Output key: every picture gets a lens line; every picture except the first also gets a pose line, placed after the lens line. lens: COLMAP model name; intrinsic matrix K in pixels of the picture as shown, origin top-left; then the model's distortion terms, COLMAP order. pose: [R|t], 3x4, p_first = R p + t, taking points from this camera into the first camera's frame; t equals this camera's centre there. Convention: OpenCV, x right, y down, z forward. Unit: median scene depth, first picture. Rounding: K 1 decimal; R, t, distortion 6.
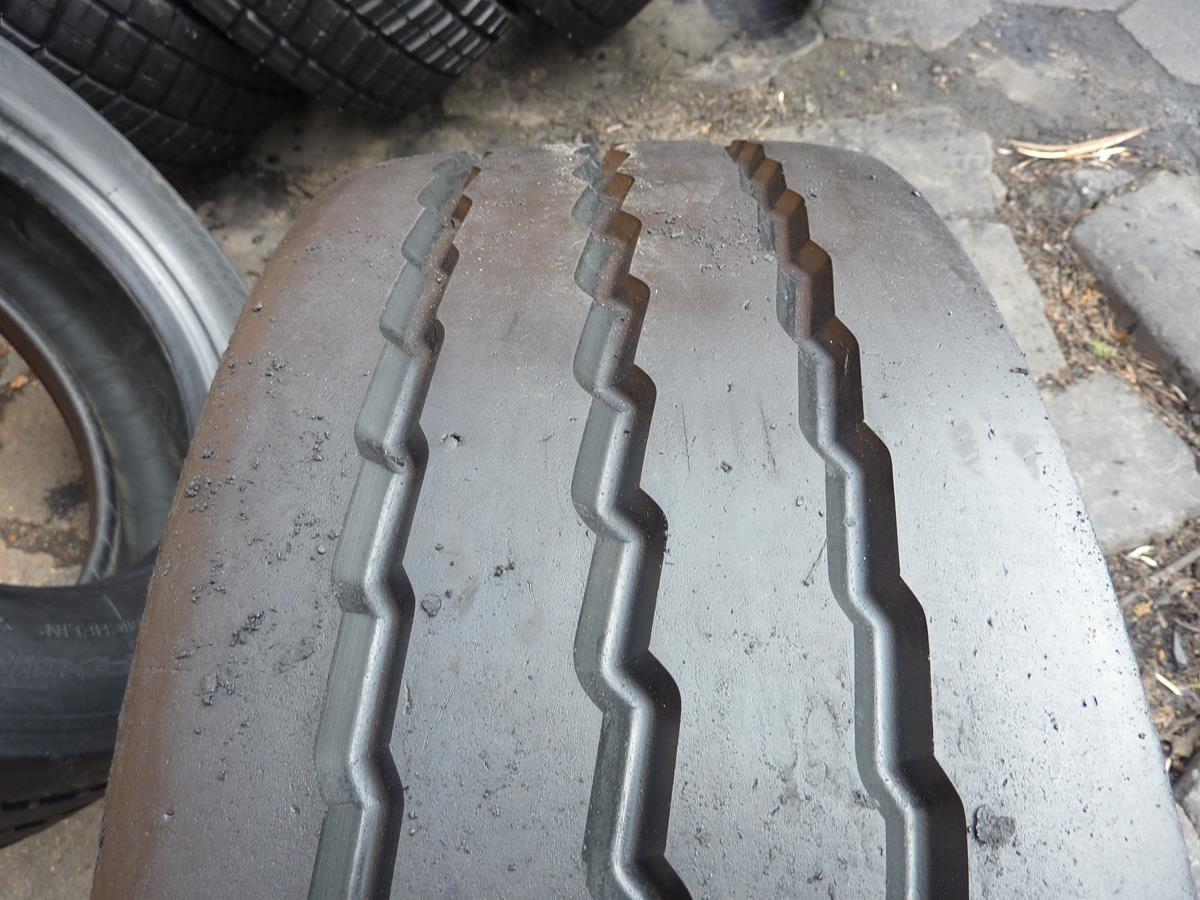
lens RADIAL K [[955.8, 0, 600.7], [0, 955.8, 449.2], [0, 0, 1]] dist [-0.012208, -0.007339]
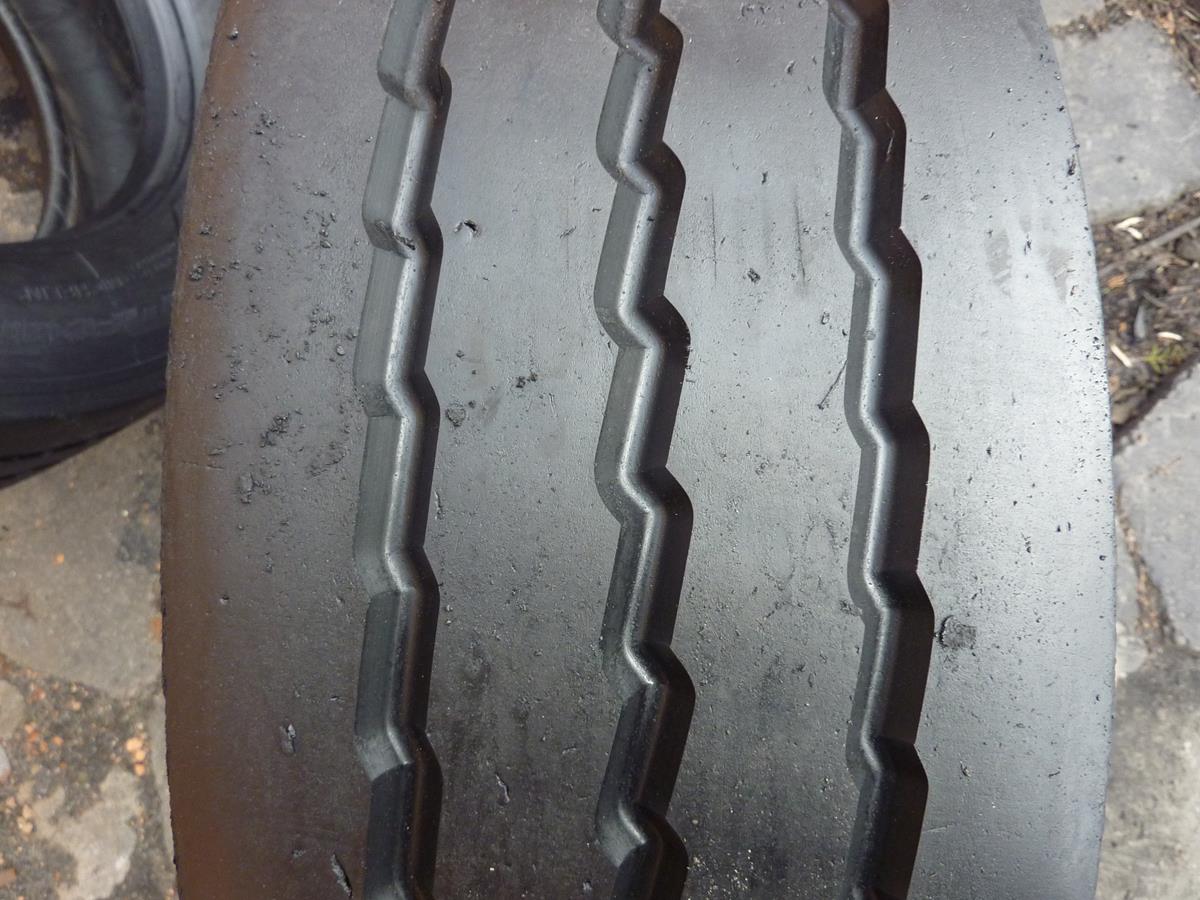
lens RADIAL K [[955.8, 0, 600.7], [0, 955.8, 449.2], [0, 0, 1]] dist [-0.012208, -0.007339]
pose [[0.998666, 0.028247, 0.043226, -0.061913], [-0.043859, 0.905834, 0.421356, -0.227918], [-0.027254, -0.422690, 0.905865, 0.051291]]
